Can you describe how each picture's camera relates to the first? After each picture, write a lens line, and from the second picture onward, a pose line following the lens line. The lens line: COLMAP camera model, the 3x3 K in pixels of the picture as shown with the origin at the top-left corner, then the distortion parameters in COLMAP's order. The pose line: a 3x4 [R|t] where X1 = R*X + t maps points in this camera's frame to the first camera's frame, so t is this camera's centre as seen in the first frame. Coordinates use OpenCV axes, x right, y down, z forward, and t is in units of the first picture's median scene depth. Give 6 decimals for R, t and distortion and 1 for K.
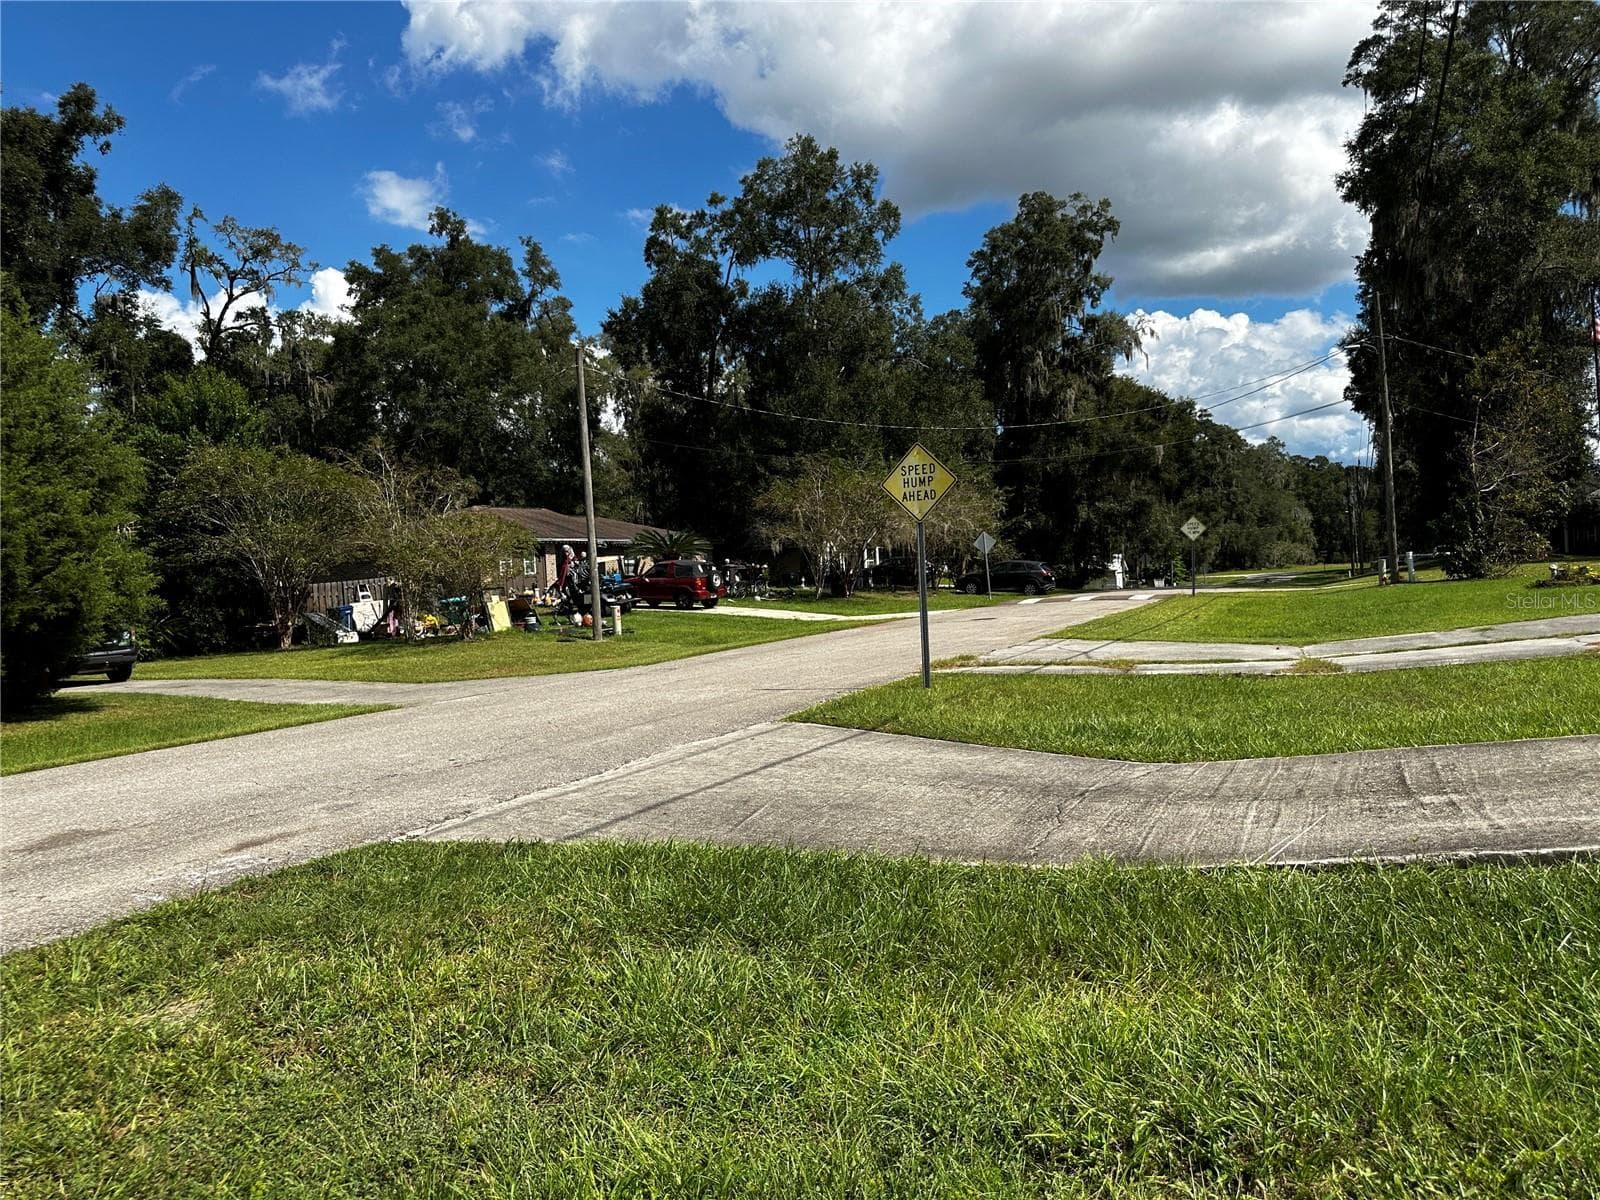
lens RADIAL K [[1140.6, 0, 798.3], [0, 1140.6, 593.4], [0, 0, 1]] dist [0.043869, -0.053200]
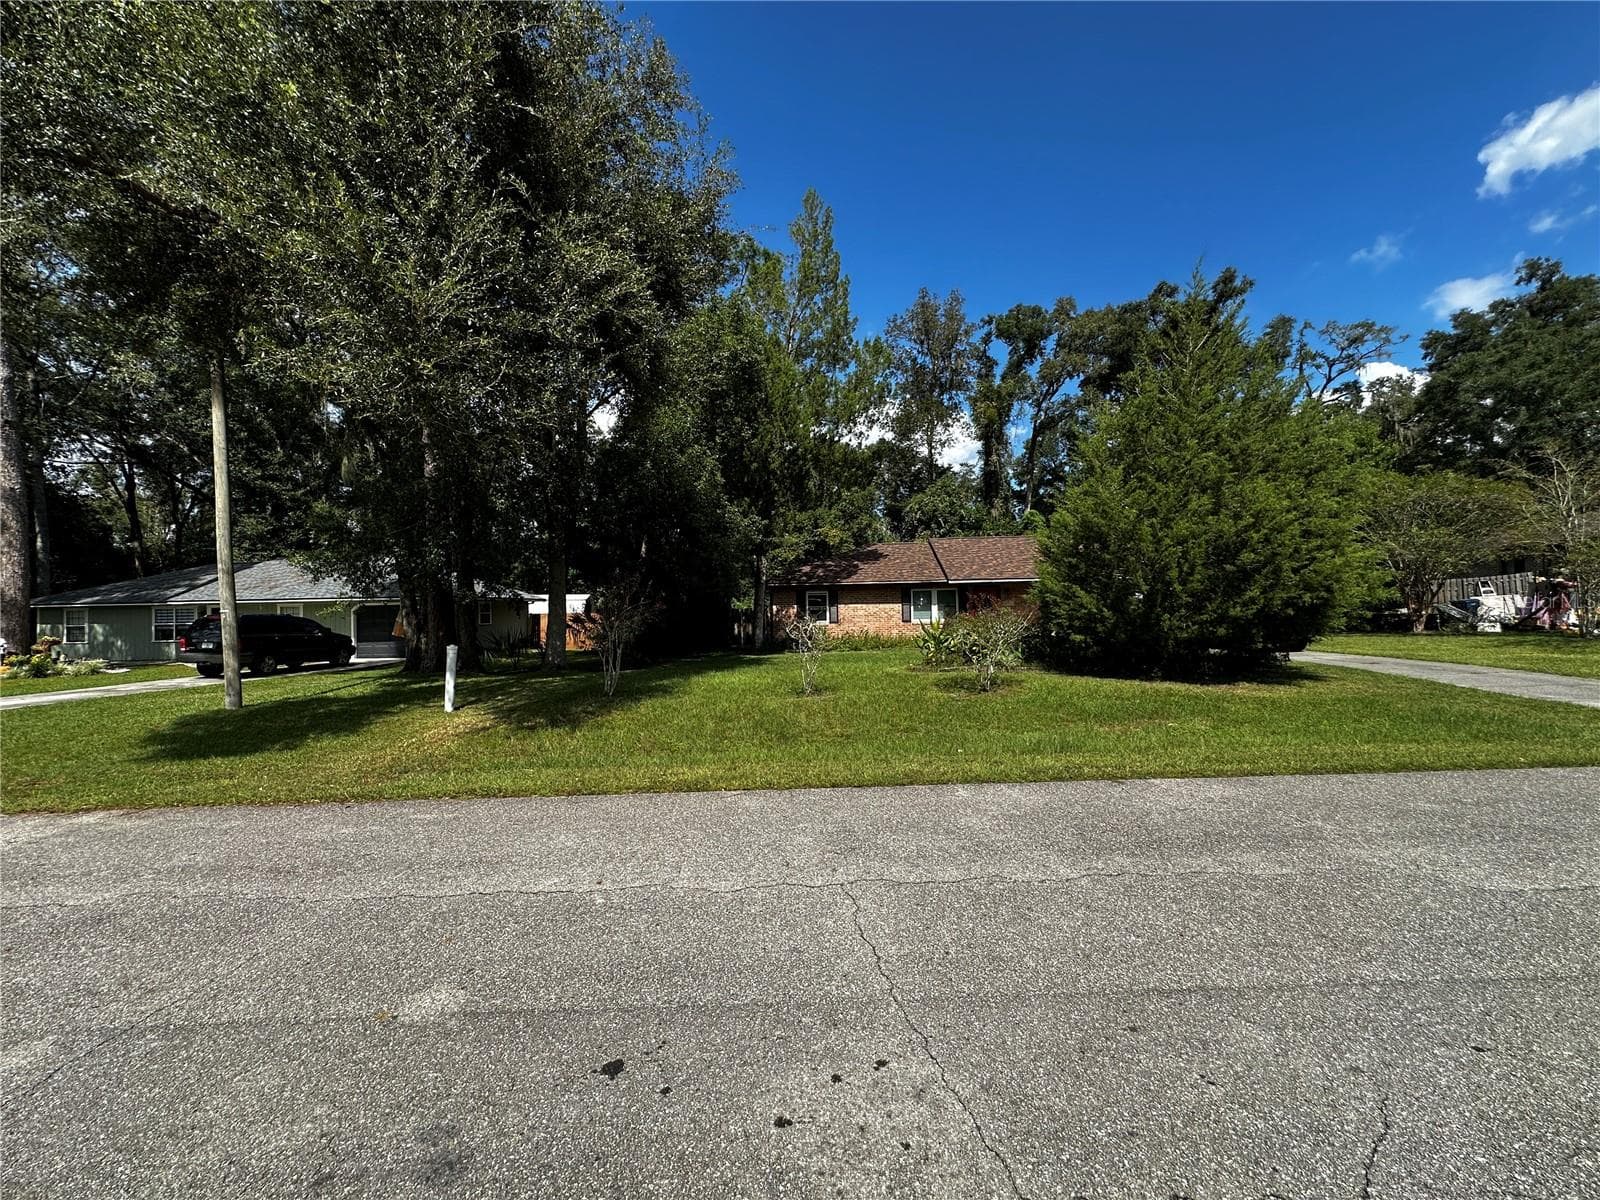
lens RADIAL K [[1130.6, 0, 795.1], [0, 1130.6, 619.4], [0, 0, 1]] dist [0.035000, -0.040790]
pose [[0.509554, 0.041356, -0.859444, 1.366419], [-0.014802, 0.999118, 0.039301, -0.024368], [0.860311, -0.007305, 0.509717, -0.997263]]
